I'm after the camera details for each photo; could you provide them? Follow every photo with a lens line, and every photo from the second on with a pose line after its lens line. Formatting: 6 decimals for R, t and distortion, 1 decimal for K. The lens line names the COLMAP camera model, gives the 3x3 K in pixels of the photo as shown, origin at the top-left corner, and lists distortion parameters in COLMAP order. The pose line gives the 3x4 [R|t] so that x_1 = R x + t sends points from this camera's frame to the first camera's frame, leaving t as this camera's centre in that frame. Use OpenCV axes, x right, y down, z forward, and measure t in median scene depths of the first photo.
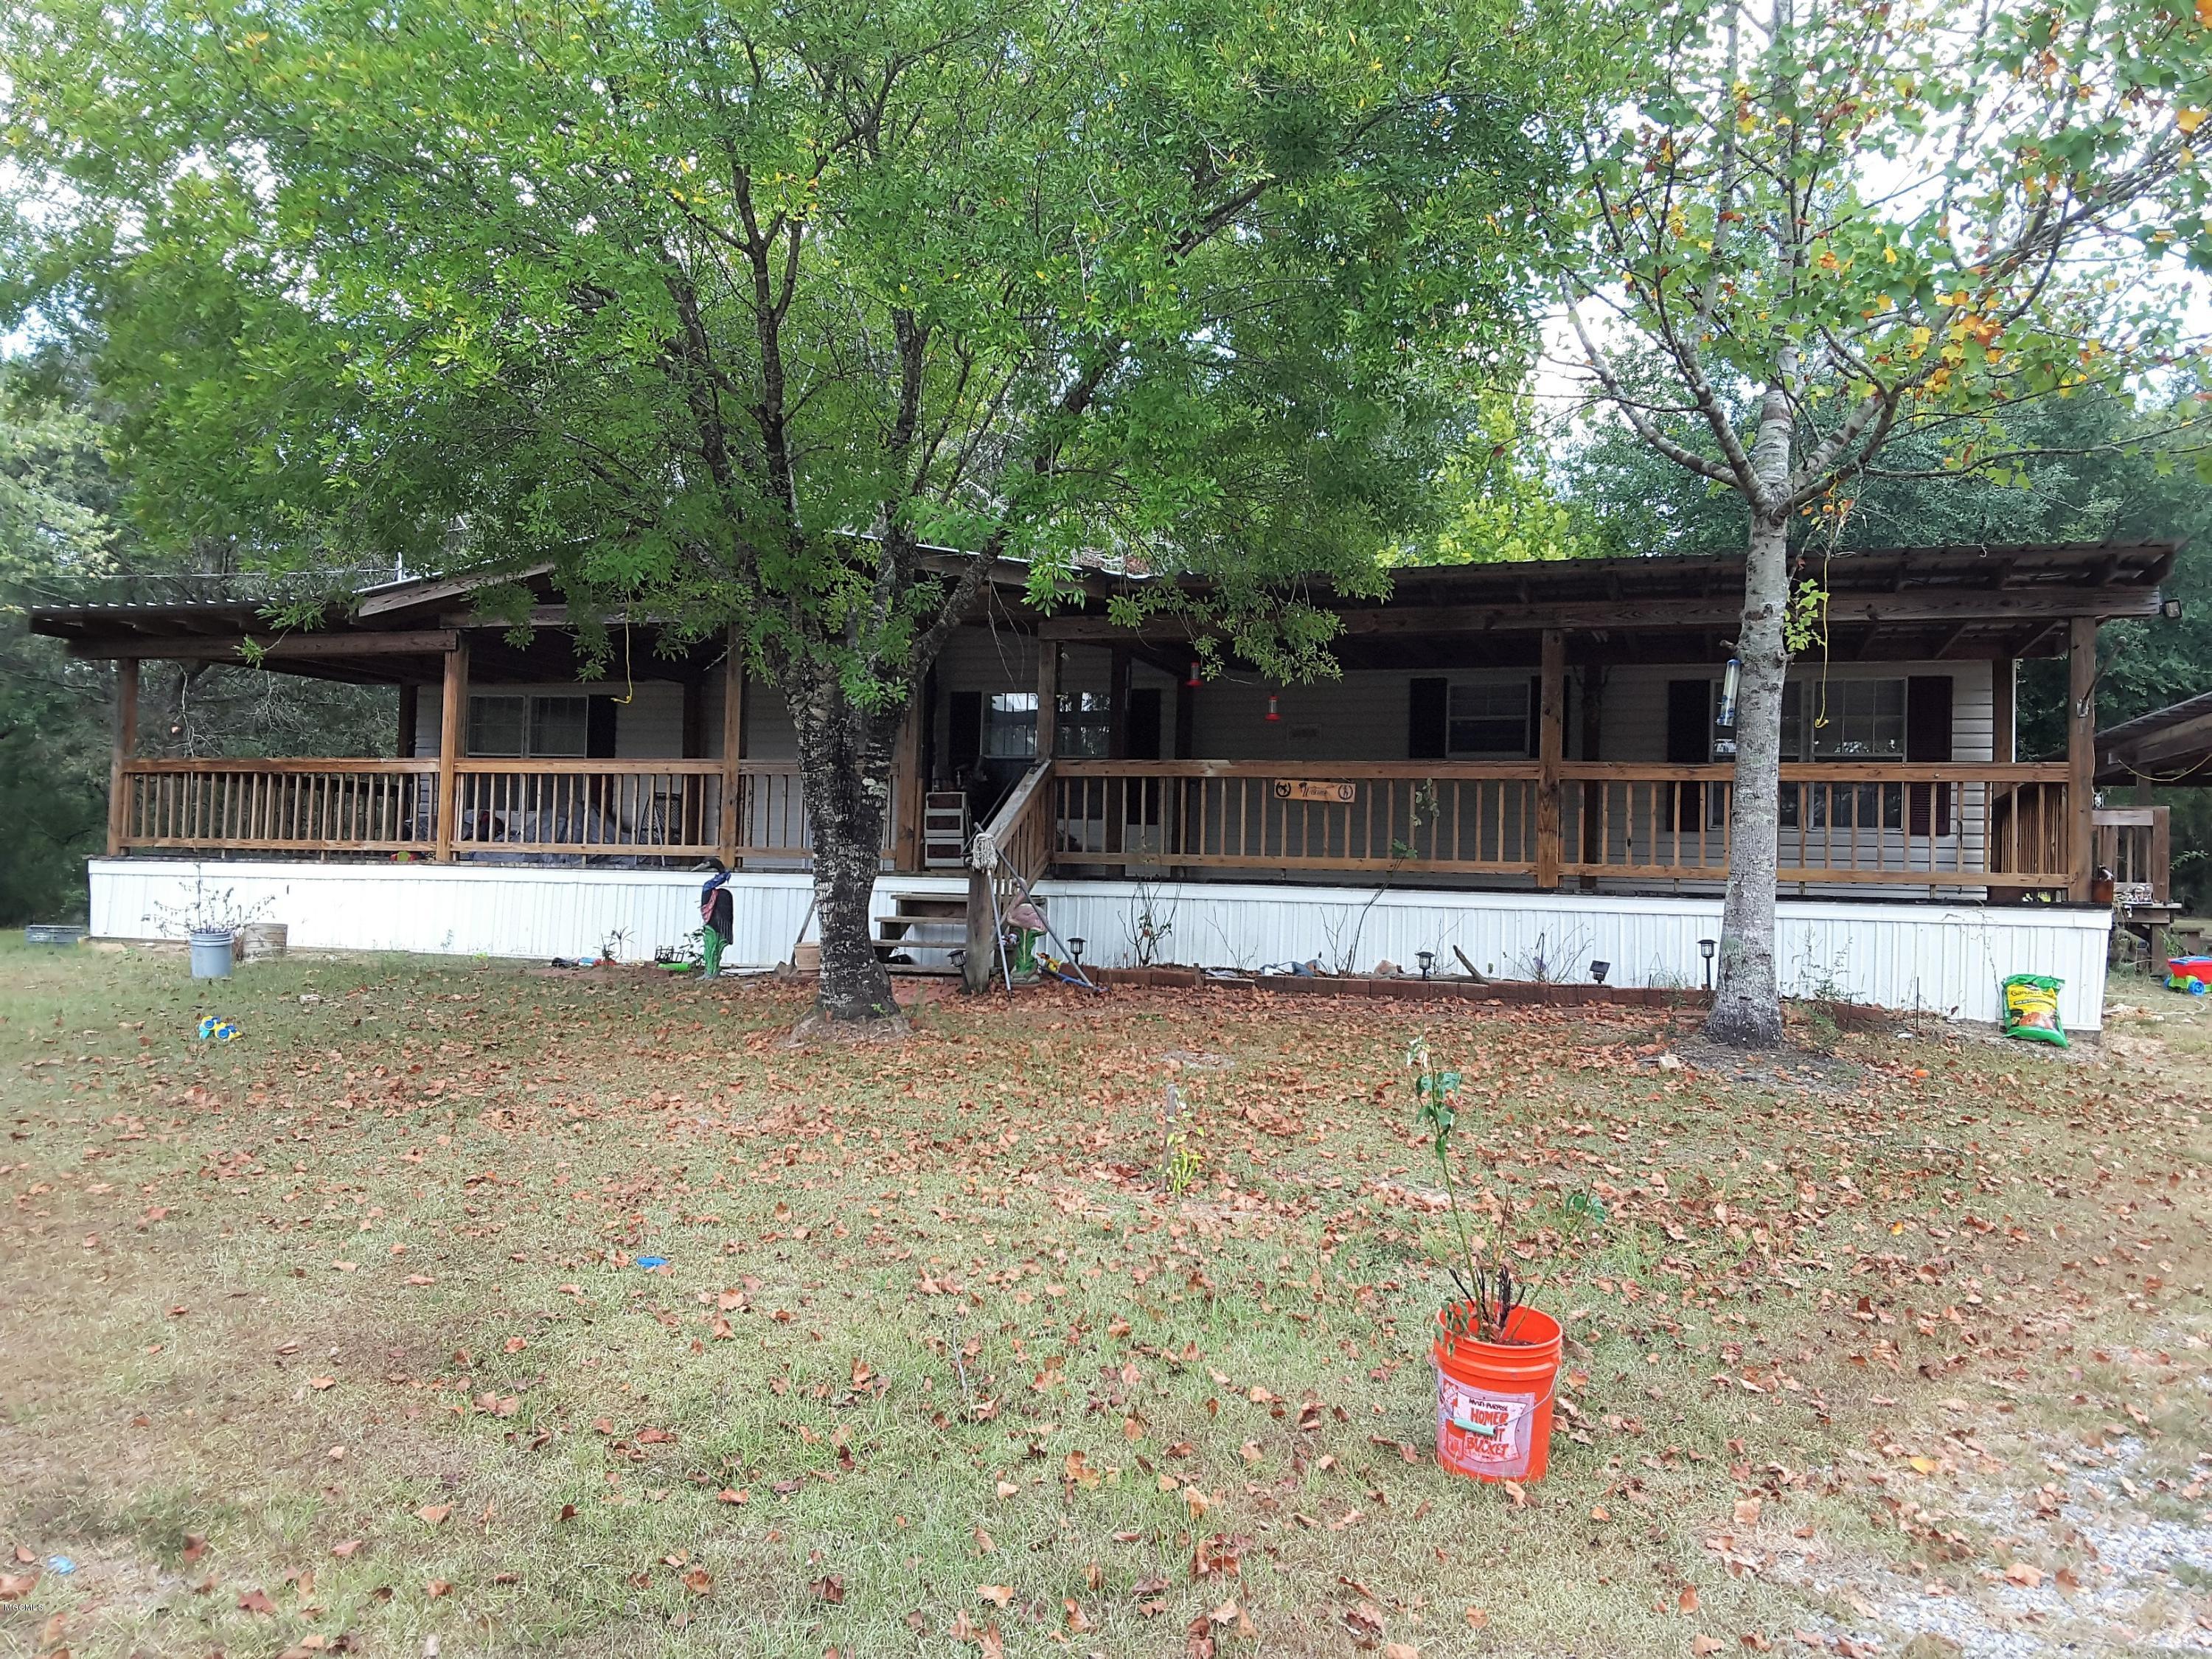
lens RADIAL K [[1770.7, 0, 1111.6], [0, 1770.7, 835.4], [0, 0, 1]] dist [0.133486, -0.228766]
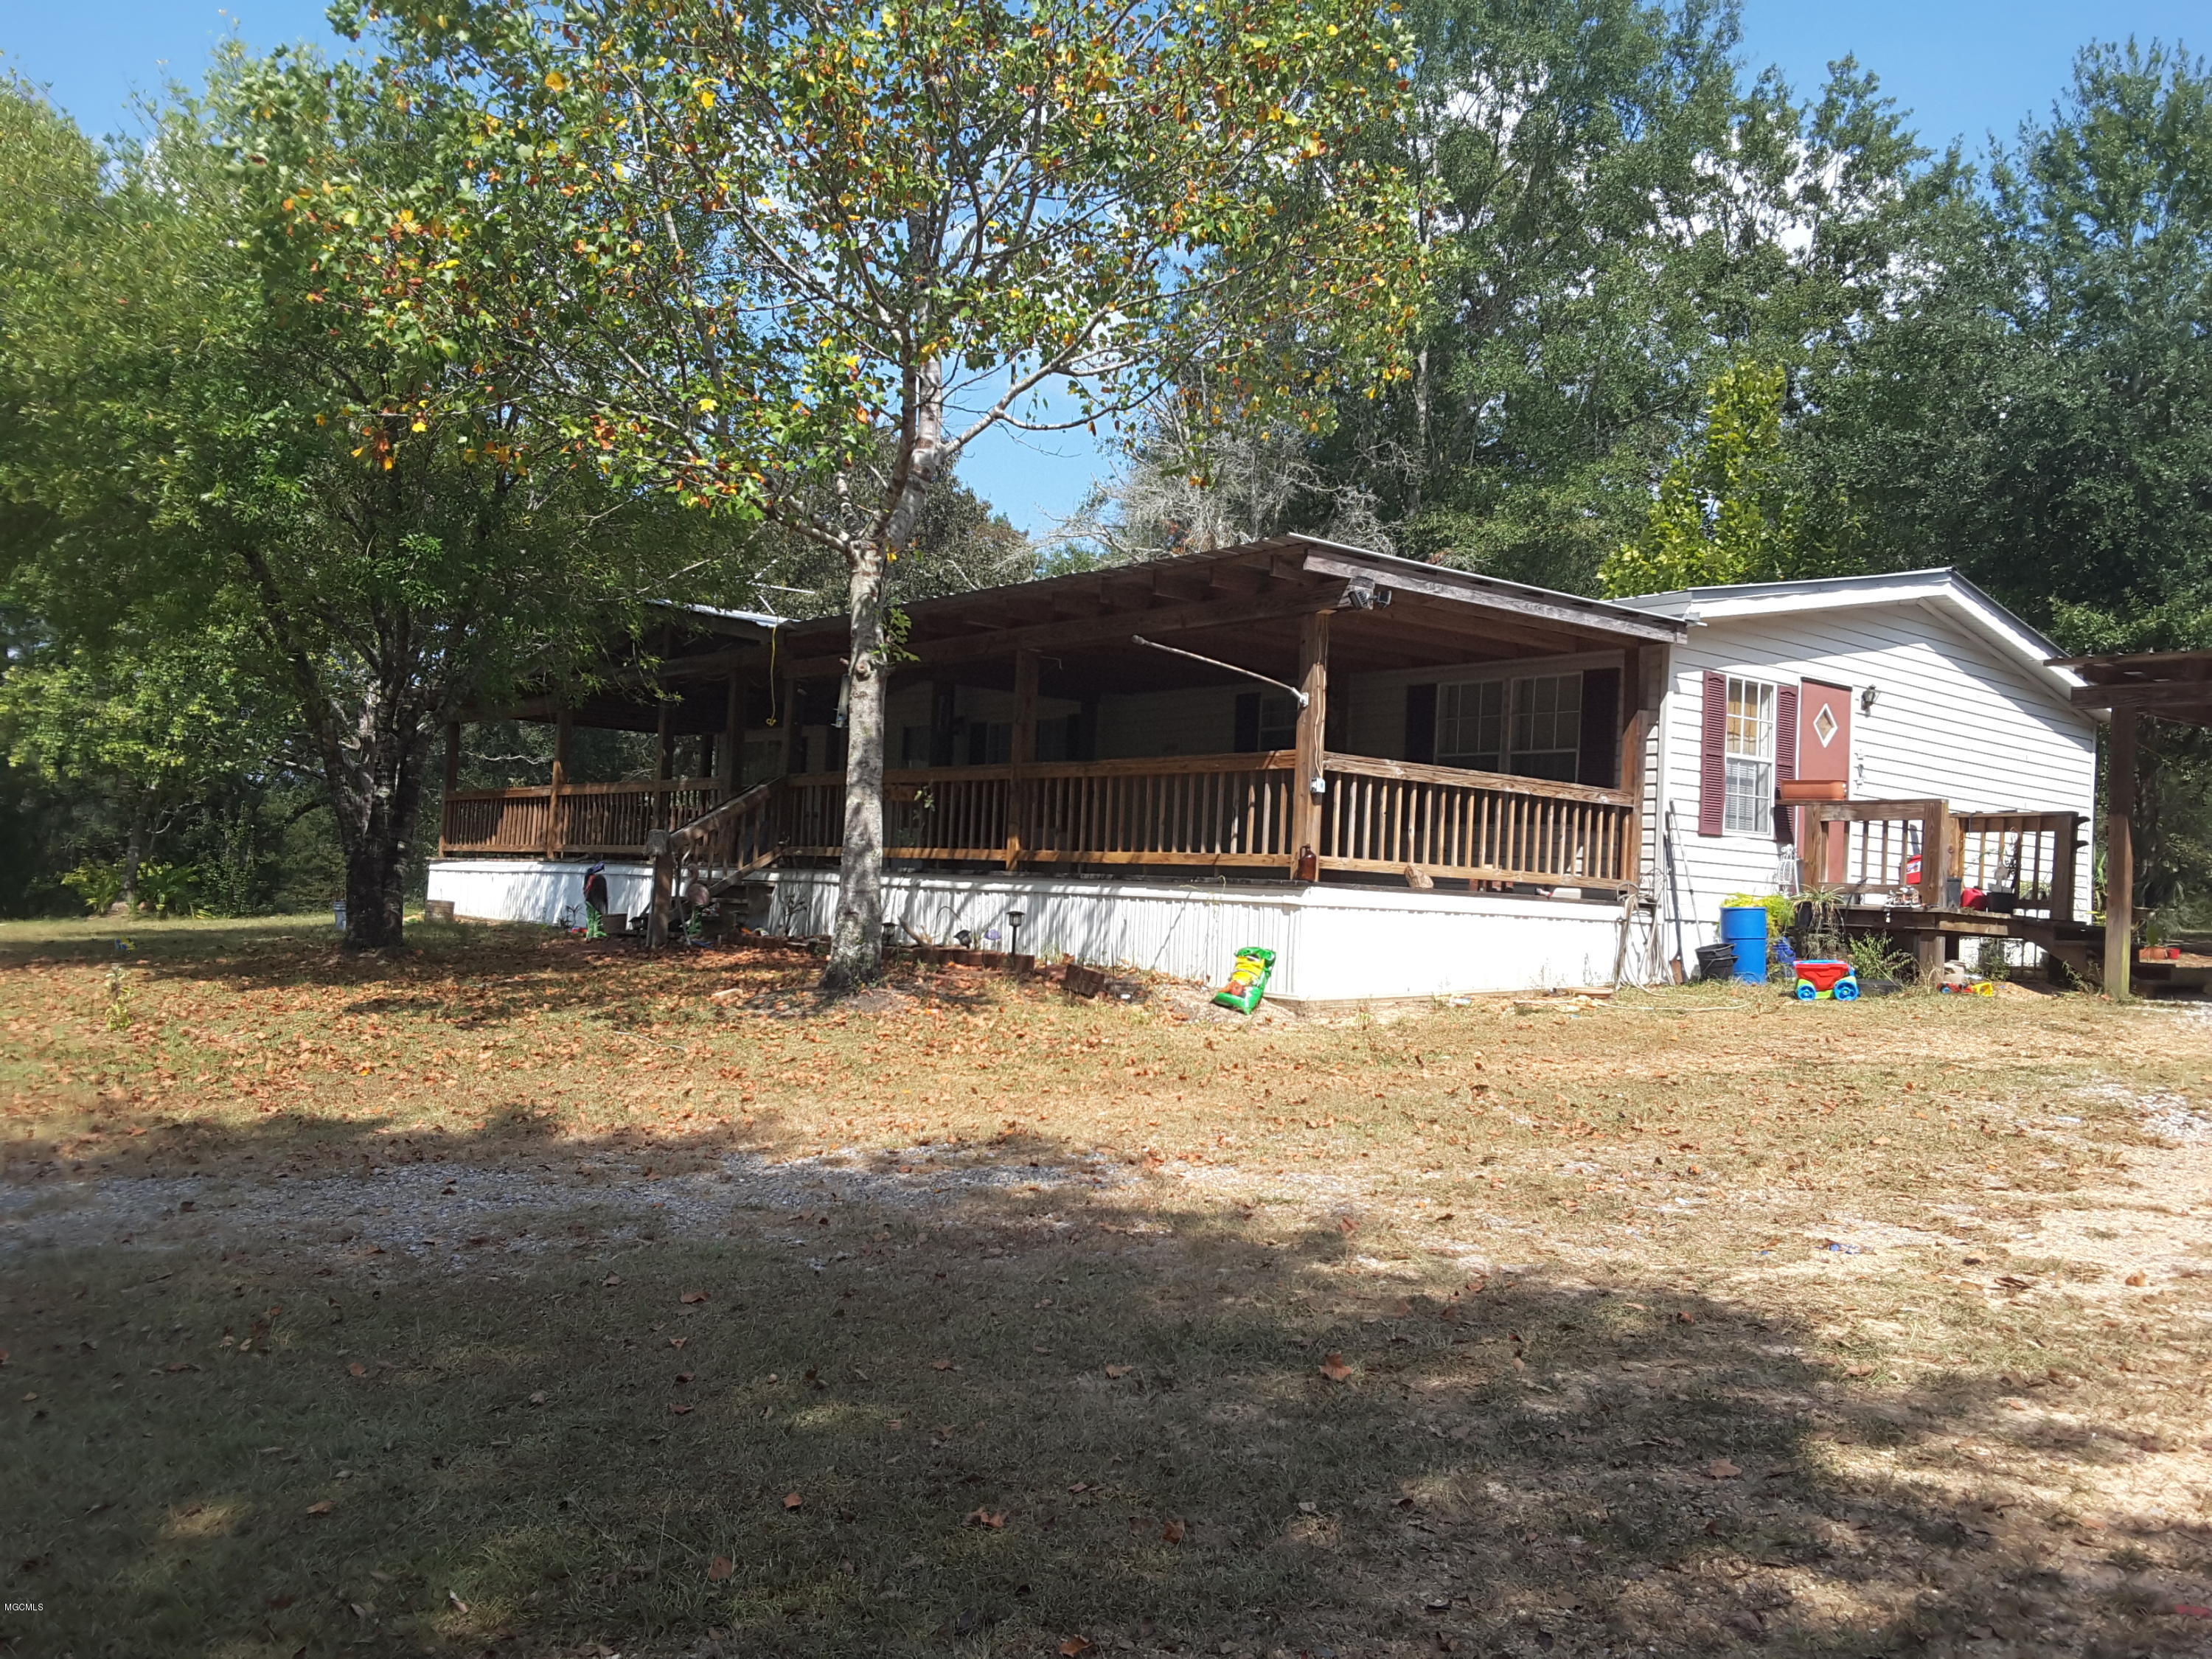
lens RADIAL K [[1770.7, 0, 1111.6], [0, 1770.7, 835.4], [0, 0, 1]] dist [0.133486, -0.228766]
pose [[0.852737, -0.007861, -0.522281, 0.828689], [-0.004921, 0.999721, -0.023082, 0.029356], [0.522317, 0.022253, 0.852461, 0.039086]]
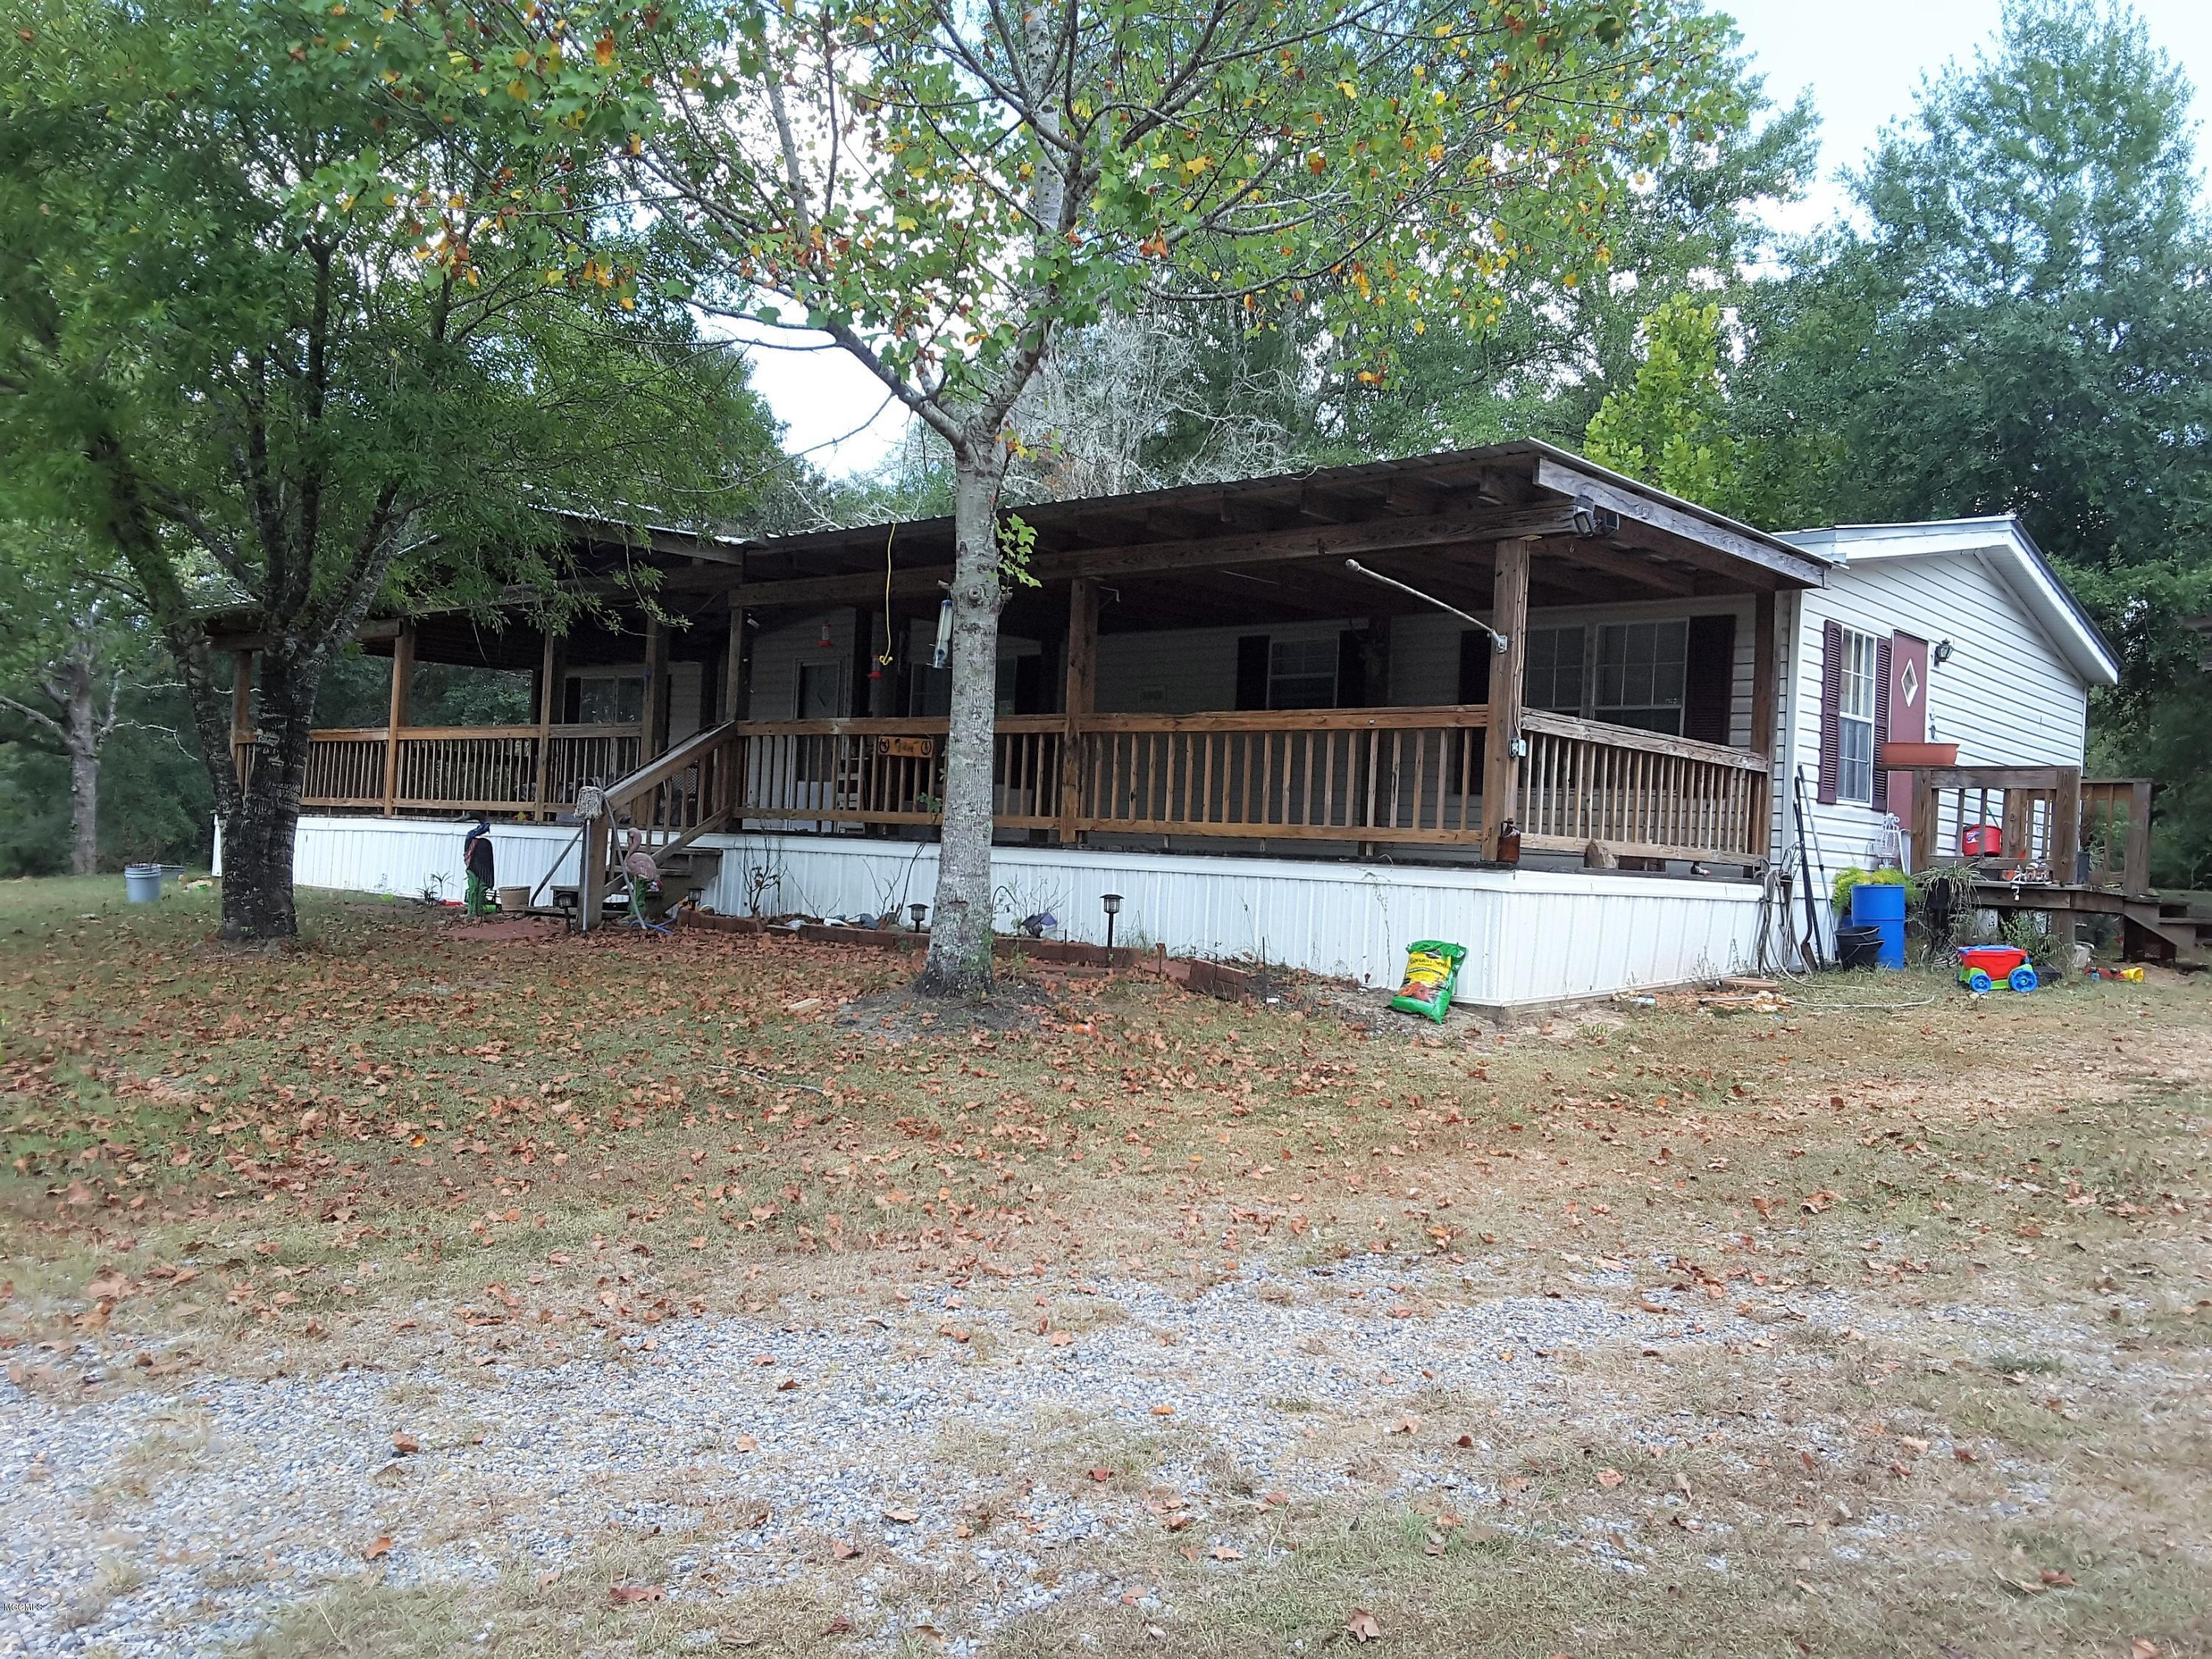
lens RADIAL K [[1770.7, 0, 1111.6], [0, 1770.7, 835.4], [0, 0, 1]] dist [0.133486, -0.228766]
pose [[0.924718, 0.011424, -0.380481, 0.582557], [-0.009329, 0.999929, 0.007351, 0.016315], [0.380538, -0.003248, 0.924760, 0.098889]]
